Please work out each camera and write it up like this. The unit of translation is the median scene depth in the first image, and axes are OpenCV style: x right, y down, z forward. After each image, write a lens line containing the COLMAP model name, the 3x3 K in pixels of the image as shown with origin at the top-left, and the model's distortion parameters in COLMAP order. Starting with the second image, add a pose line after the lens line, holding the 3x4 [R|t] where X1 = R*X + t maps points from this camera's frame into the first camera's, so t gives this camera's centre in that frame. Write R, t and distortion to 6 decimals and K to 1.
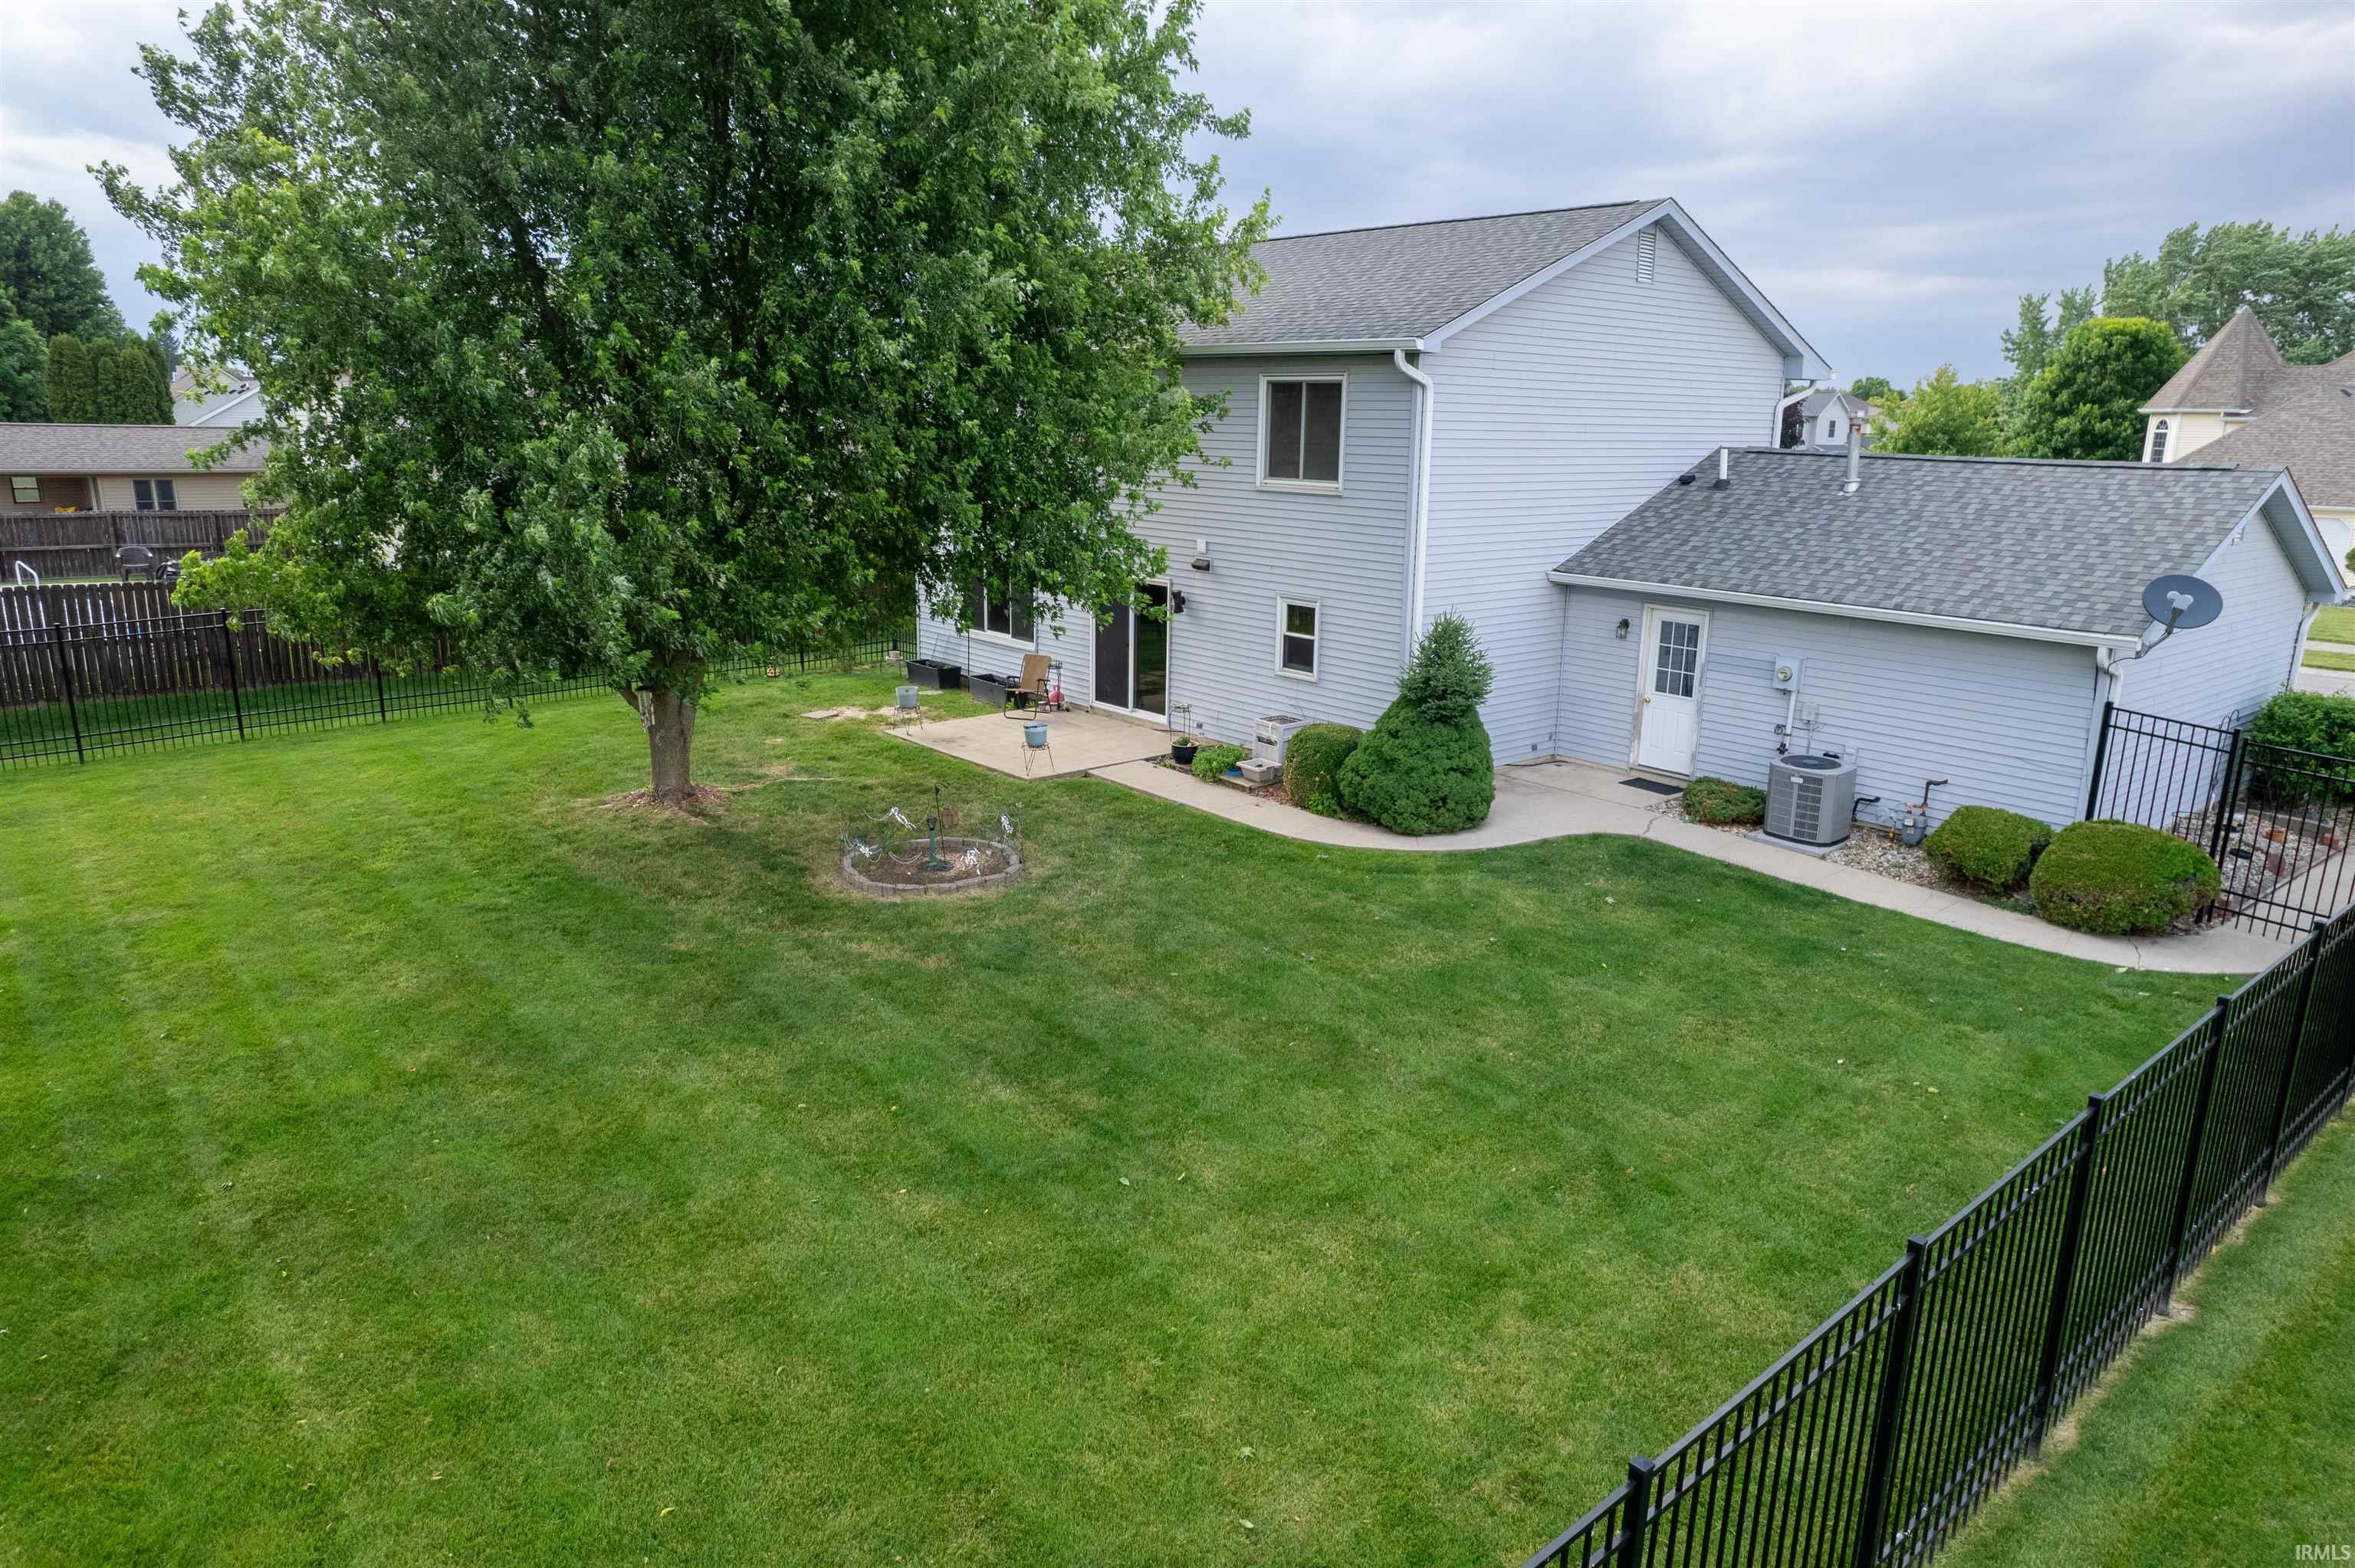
lens RADIAL K [[1507.0, 0, 1187.3], [0, 1507.0, 788.6], [0, 0, 1]] dist [-0.072943, 0.059411]
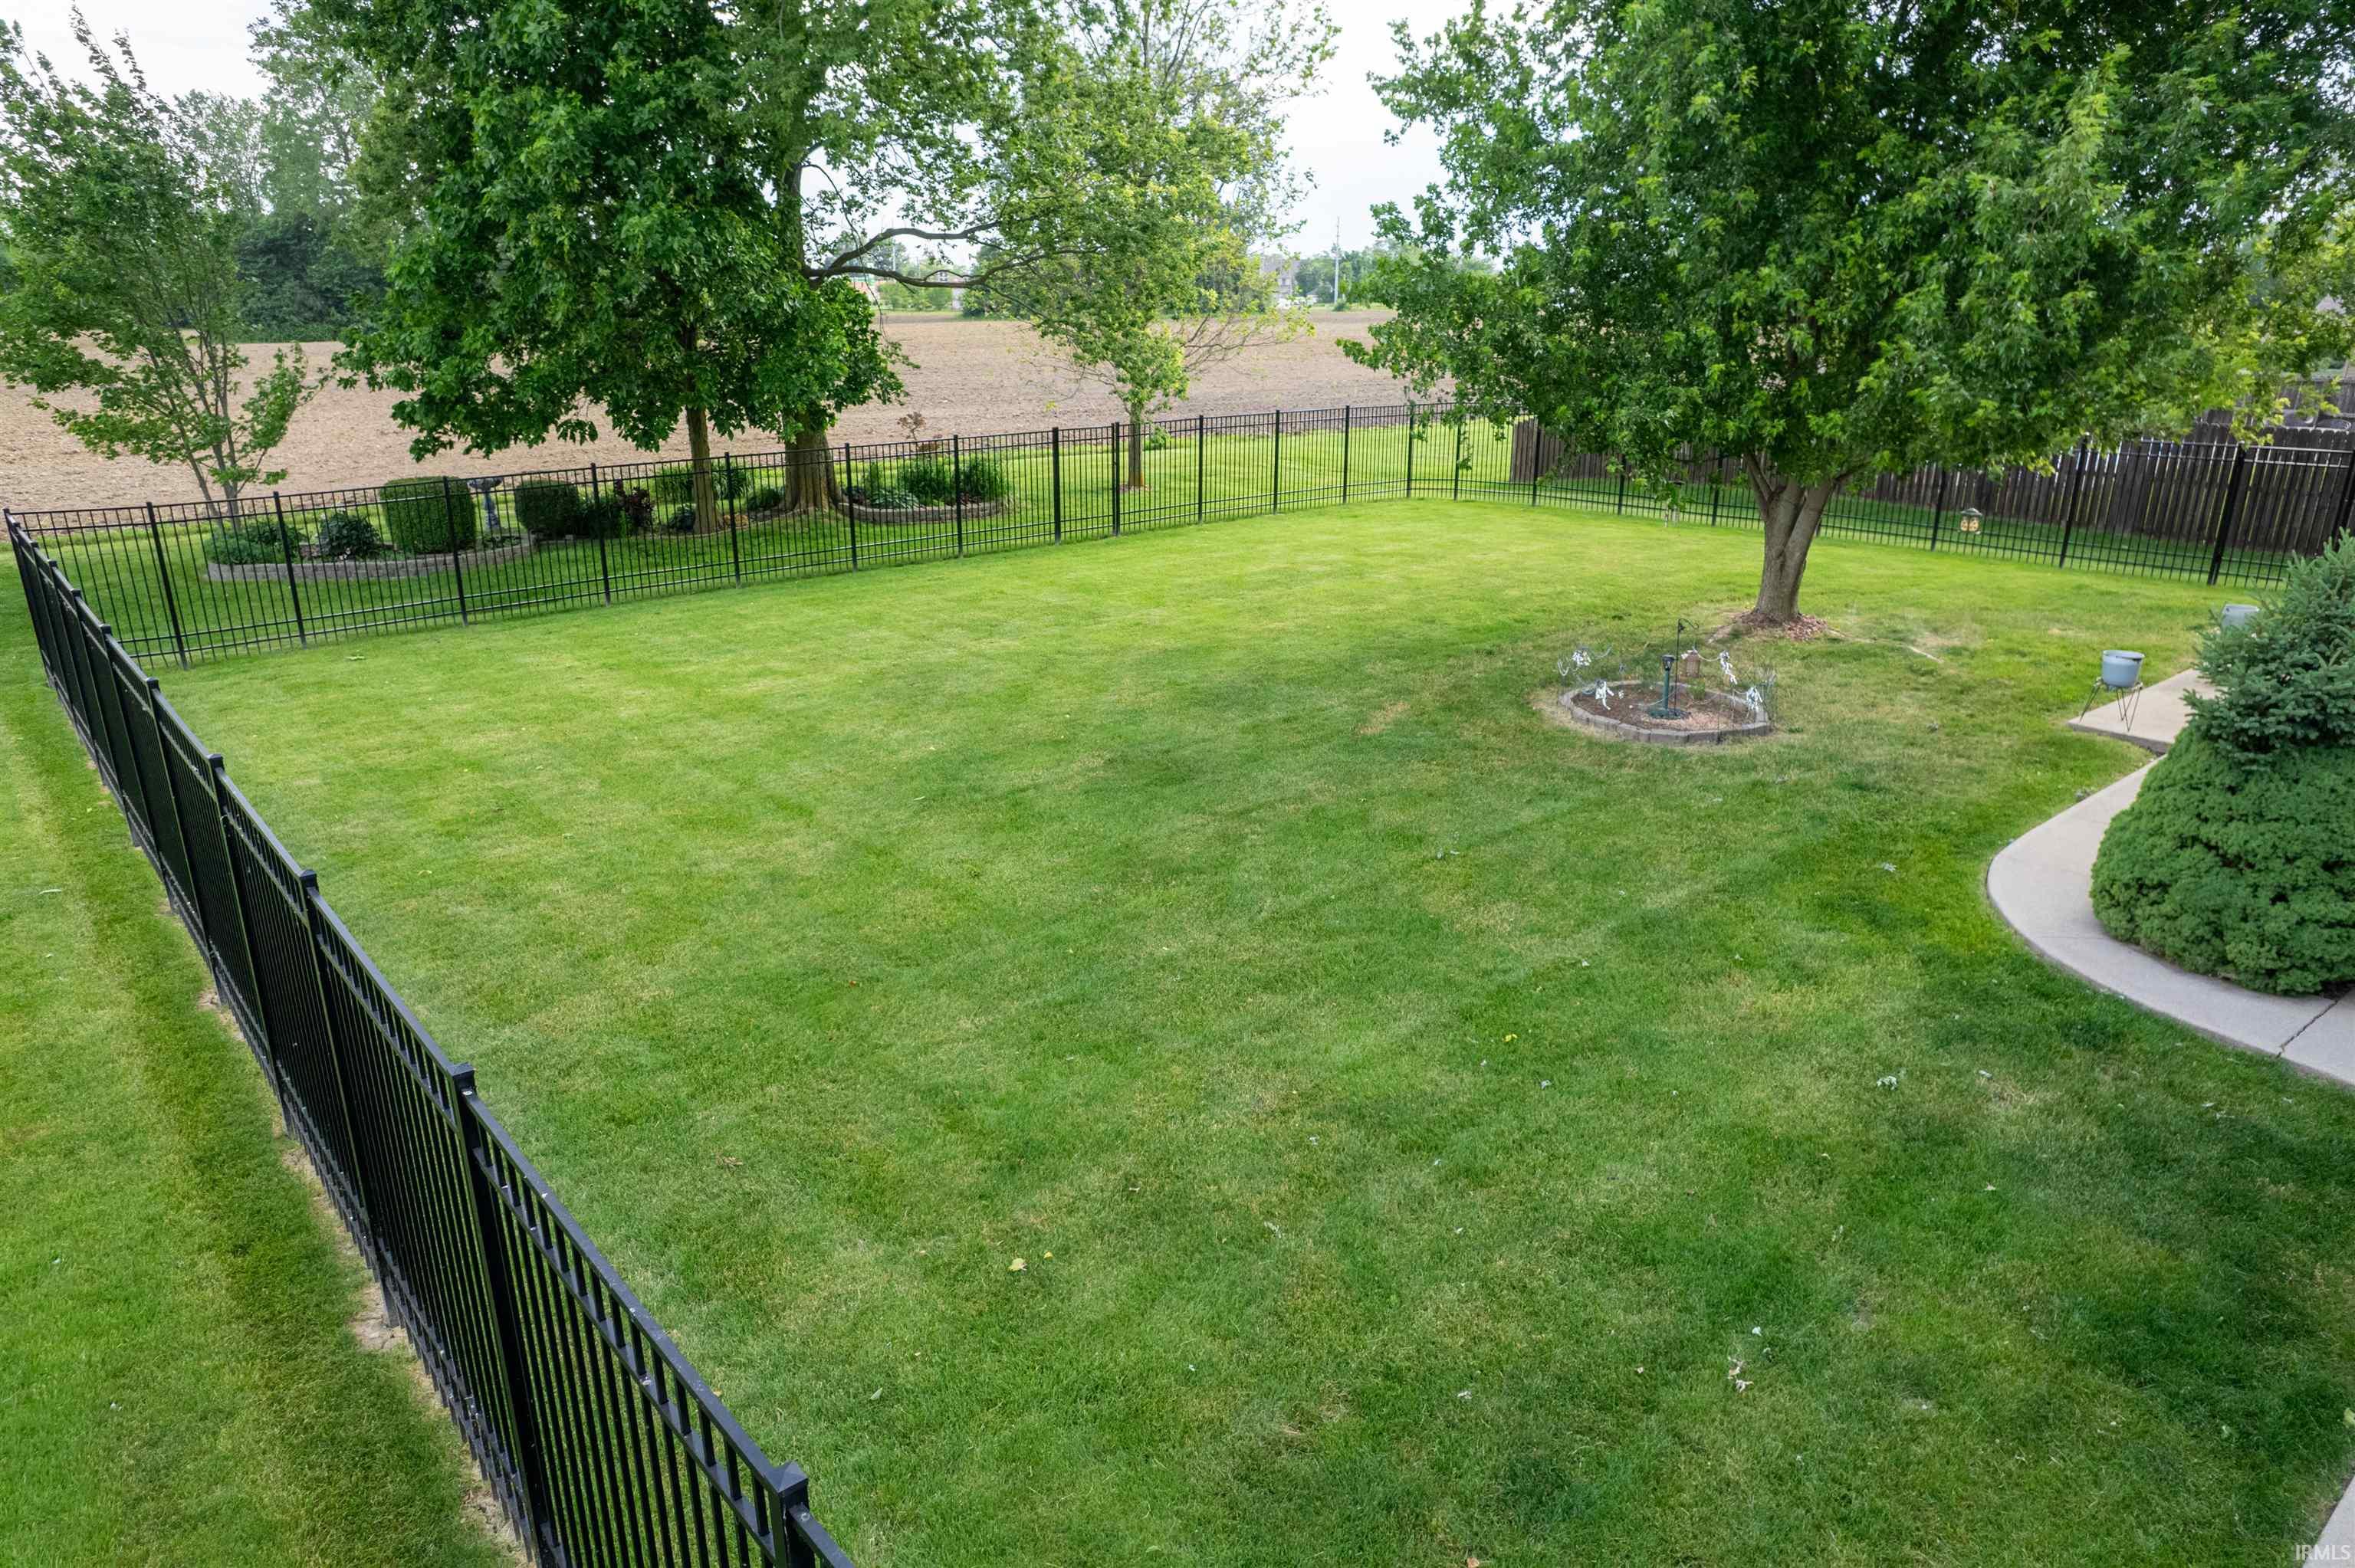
lens RADIAL K [[1507.0, 0, 1187.3], [0, 1507.0, 788.6], [0, 0, 1]] dist [-0.072943, 0.059411]
pose [[-0.003697, 0.306326, -0.951920, 0.626702], [-0.241270, 0.923531, 0.298127, -0.092651], [0.970451, 0.230772, 0.070493, 0.632212]]
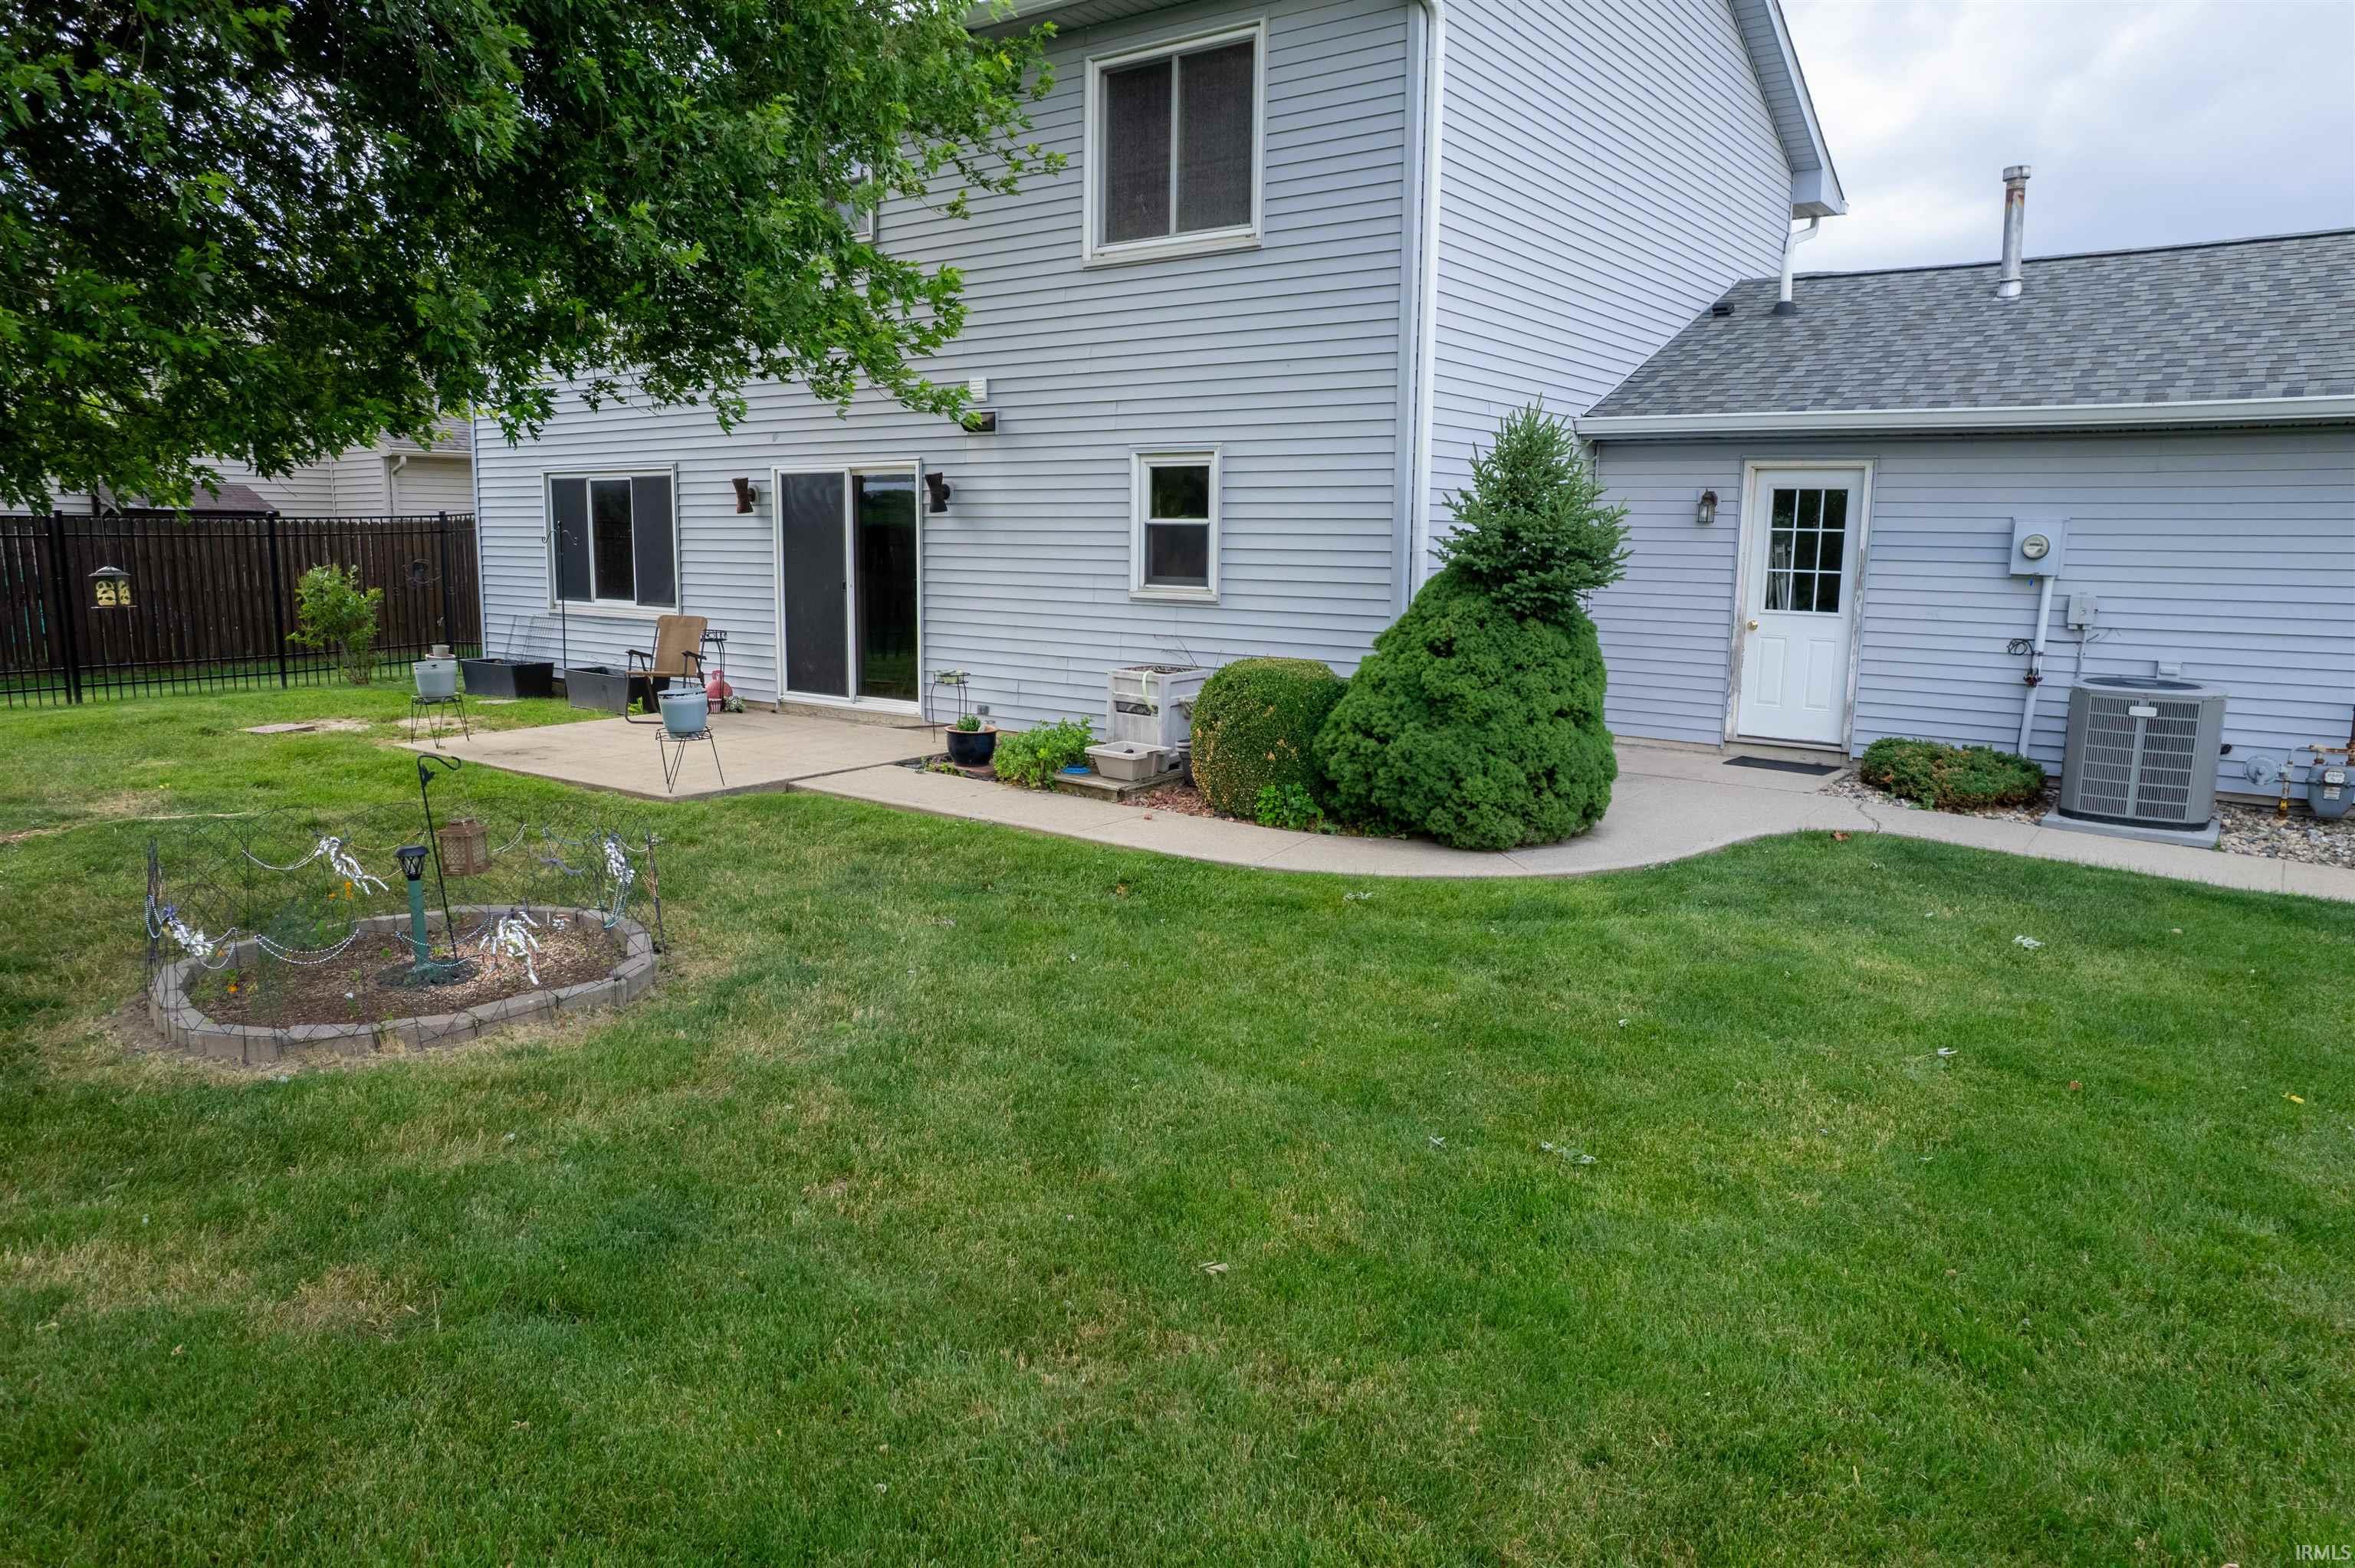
lens RADIAL K [[1507.0, 0, 1187.3], [0, 1507.0, 788.6], [0, 0, 1]] dist [-0.072943, 0.059411]
pose [[0.973795, -0.041049, 0.223693, -0.056222], [0.057688, 0.995991, -0.068361, 0.038524], [-0.219990, 0.079475, 0.972259, 0.540341]]
